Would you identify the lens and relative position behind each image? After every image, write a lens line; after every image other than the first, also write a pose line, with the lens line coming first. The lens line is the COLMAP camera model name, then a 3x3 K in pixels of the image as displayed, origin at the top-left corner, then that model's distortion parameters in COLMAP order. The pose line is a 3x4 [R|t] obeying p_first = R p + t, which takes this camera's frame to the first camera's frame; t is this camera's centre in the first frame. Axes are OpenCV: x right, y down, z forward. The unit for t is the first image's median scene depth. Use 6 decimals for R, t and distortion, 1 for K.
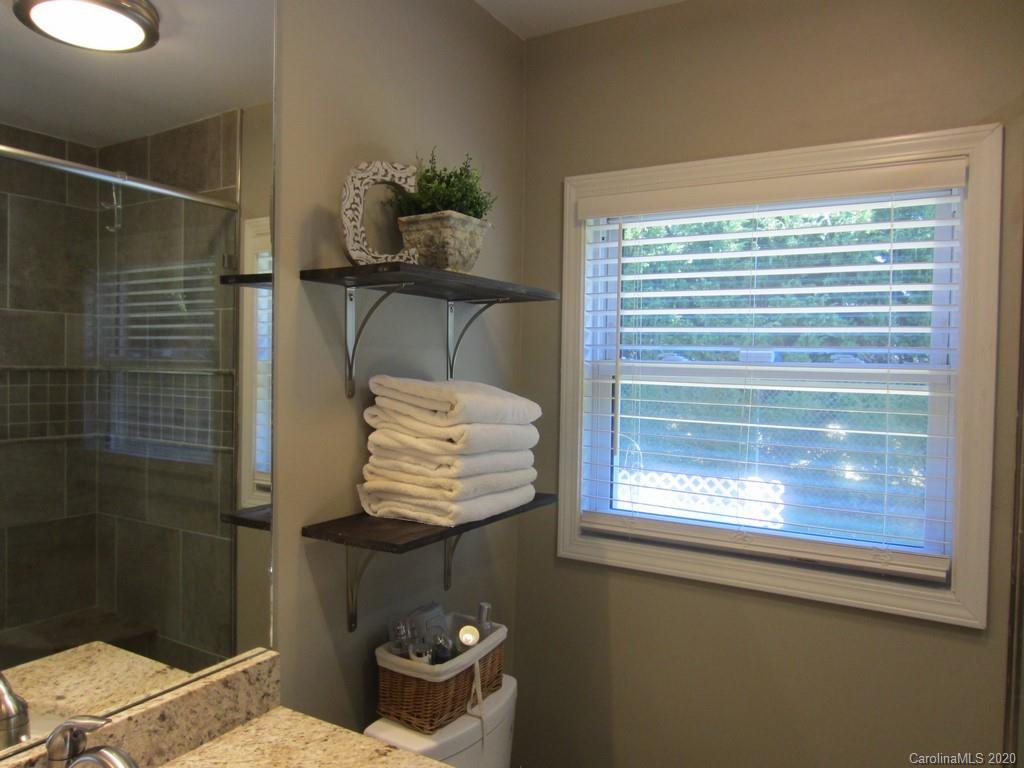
lens RADIAL K [[741.7, 0, 514.4], [0, 741.7, 385.9], [0, 0, 1]] dist [-0.014817, 0.007705]
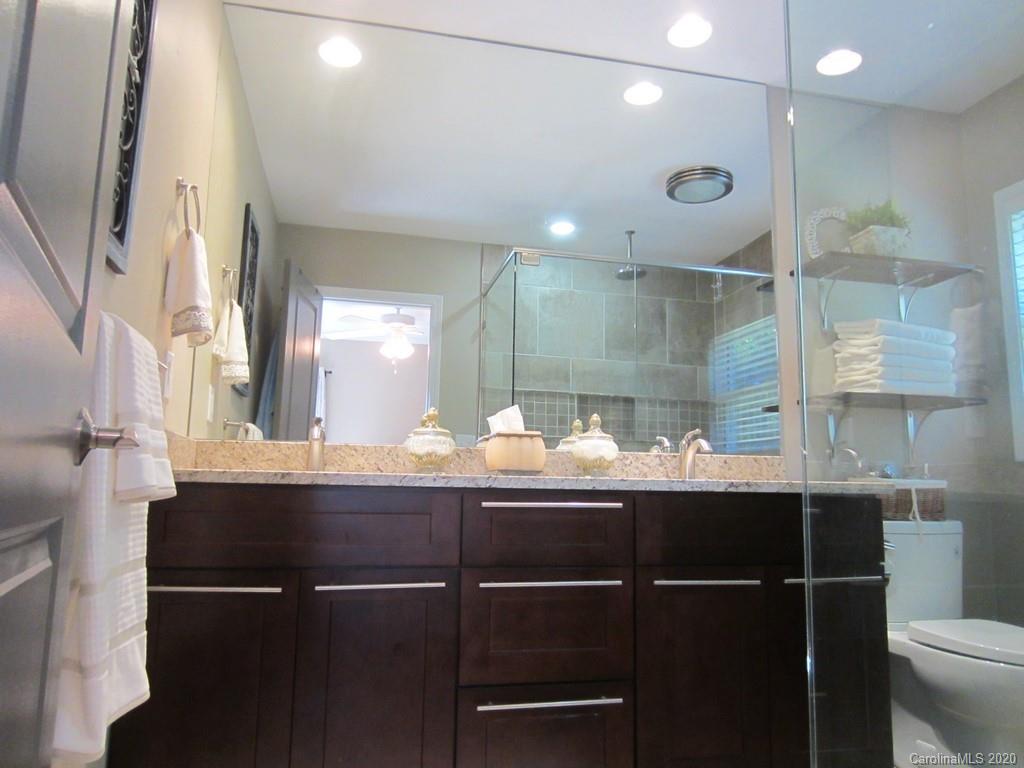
lens RADIAL K [[741.7, 0, 505.8], [0, 741.7, 385.3], [0, 0, 1]] dist [-0.014817, 0.007705]
pose [[0.684011, -0.108525, -0.721353, 0.534917], [-0.022887, 0.985192, -0.169922, 0.452667], [0.729112, 0.132738, 0.671398, -0.772349]]
